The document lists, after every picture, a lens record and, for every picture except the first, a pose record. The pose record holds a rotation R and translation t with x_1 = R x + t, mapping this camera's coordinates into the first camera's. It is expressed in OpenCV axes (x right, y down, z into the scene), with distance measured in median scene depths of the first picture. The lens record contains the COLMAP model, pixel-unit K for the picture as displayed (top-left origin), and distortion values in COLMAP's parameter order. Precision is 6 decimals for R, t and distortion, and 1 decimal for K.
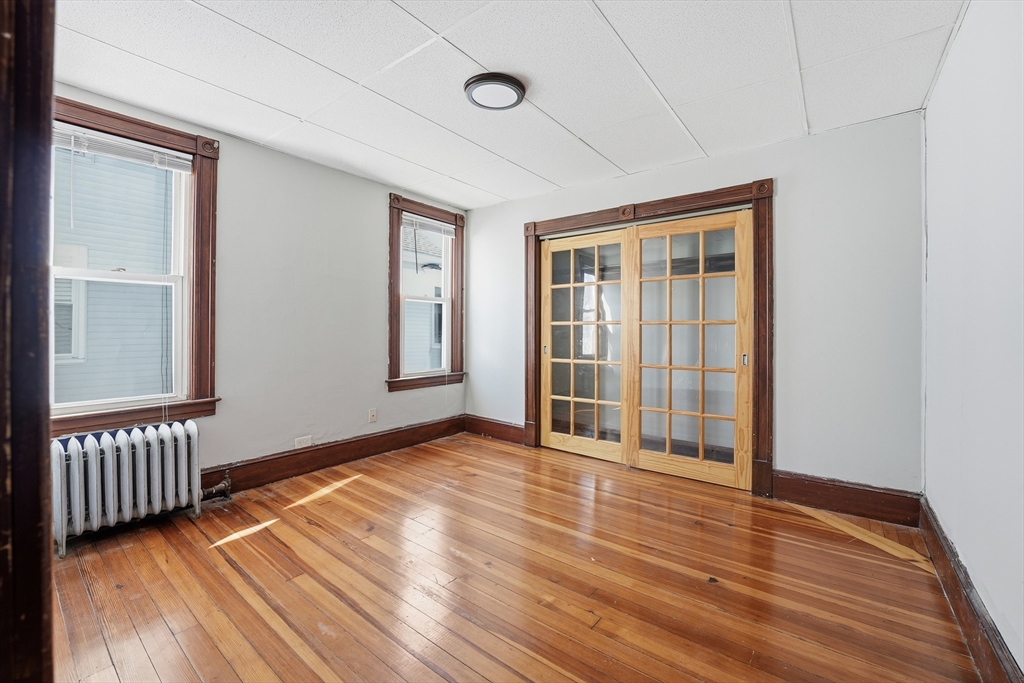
lens RADIAL K [[419.0, 0, 515.8], [0, 419.0, 335.1], [0, 0, 1]] dist [-0.002014, -0.000207]
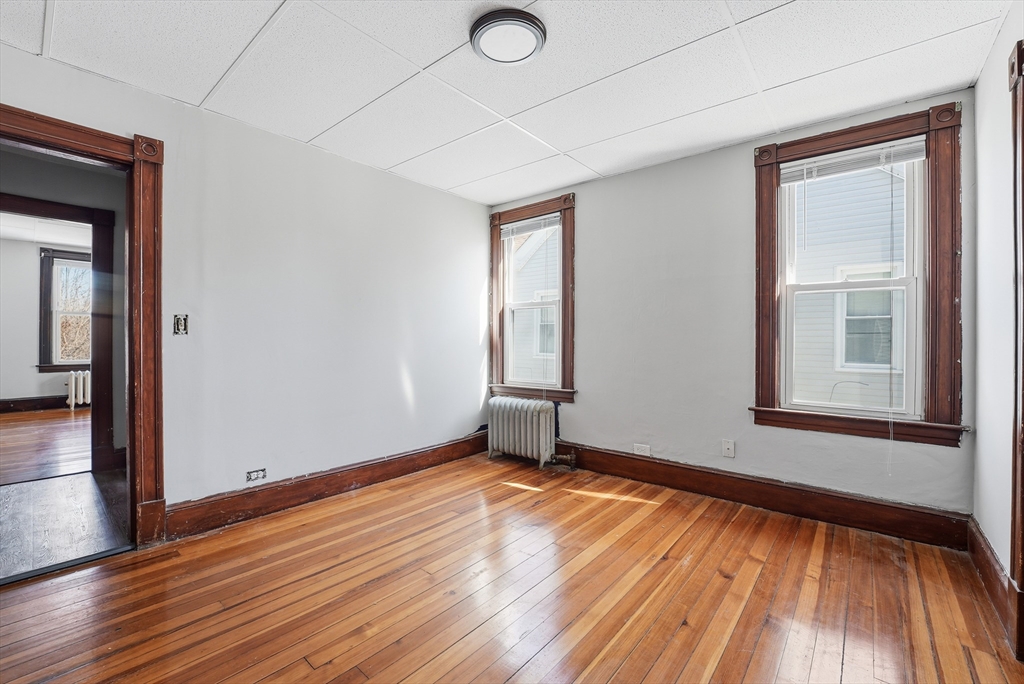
lens RADIAL K [[434.9, 0, 512.0], [0, 434.9, 342.0], [0, 0, 1]] dist [0.000008, -0.000248]
pose [[-0.017684, 0.008058, -0.999811, 0.562679], [-0.015947, 0.999838, 0.008340, -0.007013], [0.999716, 0.016091, -0.017553, 0.729172]]
